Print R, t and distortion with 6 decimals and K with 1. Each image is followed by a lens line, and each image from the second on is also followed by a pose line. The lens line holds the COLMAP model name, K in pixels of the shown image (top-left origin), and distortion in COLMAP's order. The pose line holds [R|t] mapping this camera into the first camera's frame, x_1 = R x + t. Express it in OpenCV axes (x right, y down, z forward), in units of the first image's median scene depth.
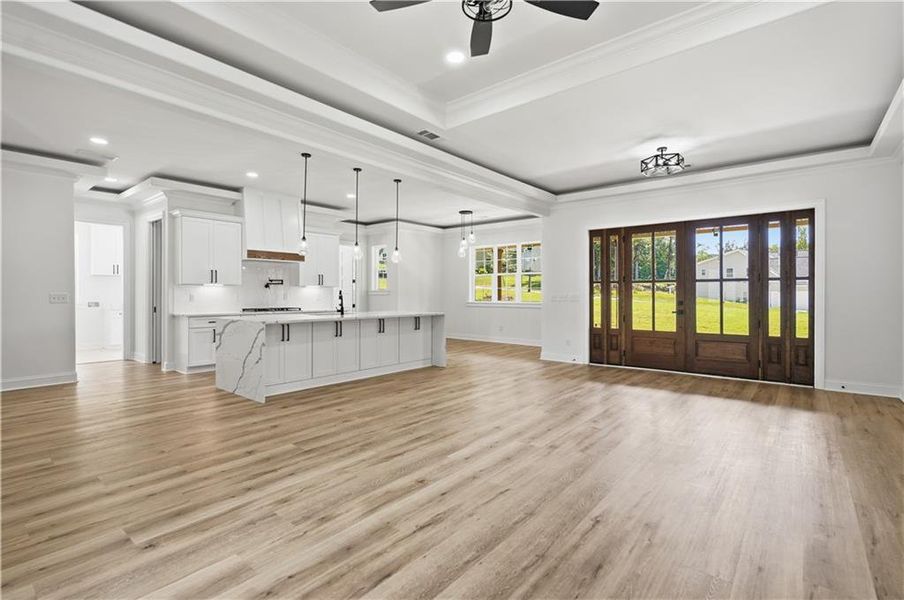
lens RADIAL K [[412.2, 0, 455.2], [0, 412.2, 297.0], [0, 0, 1]] dist [-0.002909, -0.001348]
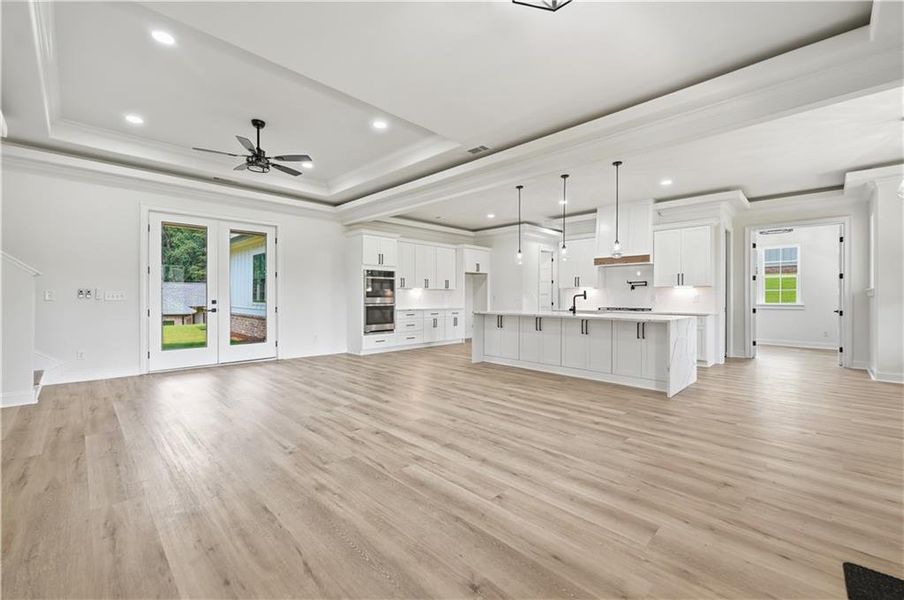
lens RADIAL K [[364.6, 0, 449.6], [0, 364.6, 297.9], [0, 0, 1]] dist [-0.000104, 0.000888]
pose [[-0.084744, 0.001652, -0.996401, 1.037799], [-0.008664, 0.999960, 0.002395, 0.004714], [0.996365, 0.008836, -0.084726, 1.138504]]
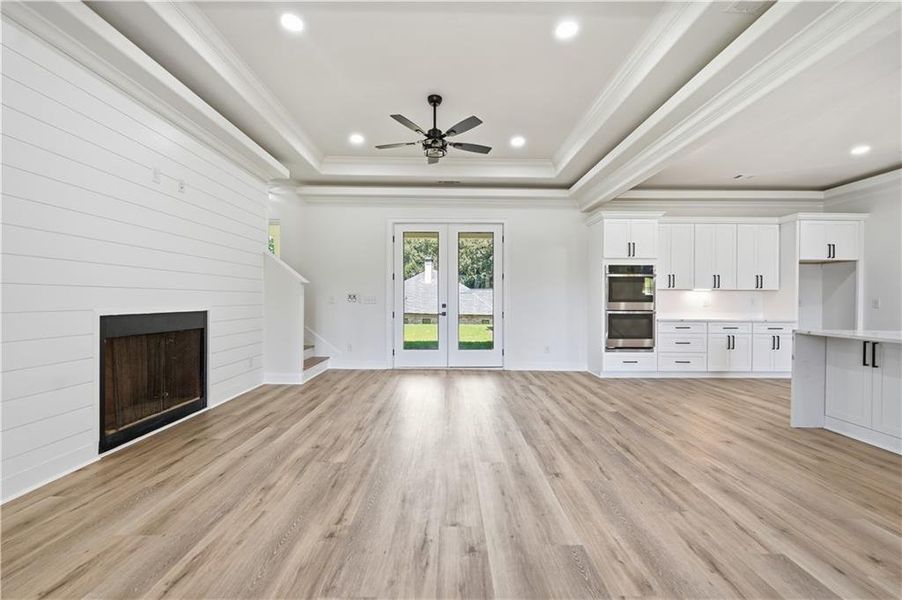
lens RADIAL K [[363.8, 0, 458.7], [0, 363.8, 302.3], [0, 0, 1]] dist [-0.000104, 0.000888]
pose [[-0.751008, -0.000517, -0.660293, 0.592306], [-0.010153, 0.999891, 0.010765, 0.002412], [0.660215, 0.014788, -0.750931, 1.221581]]
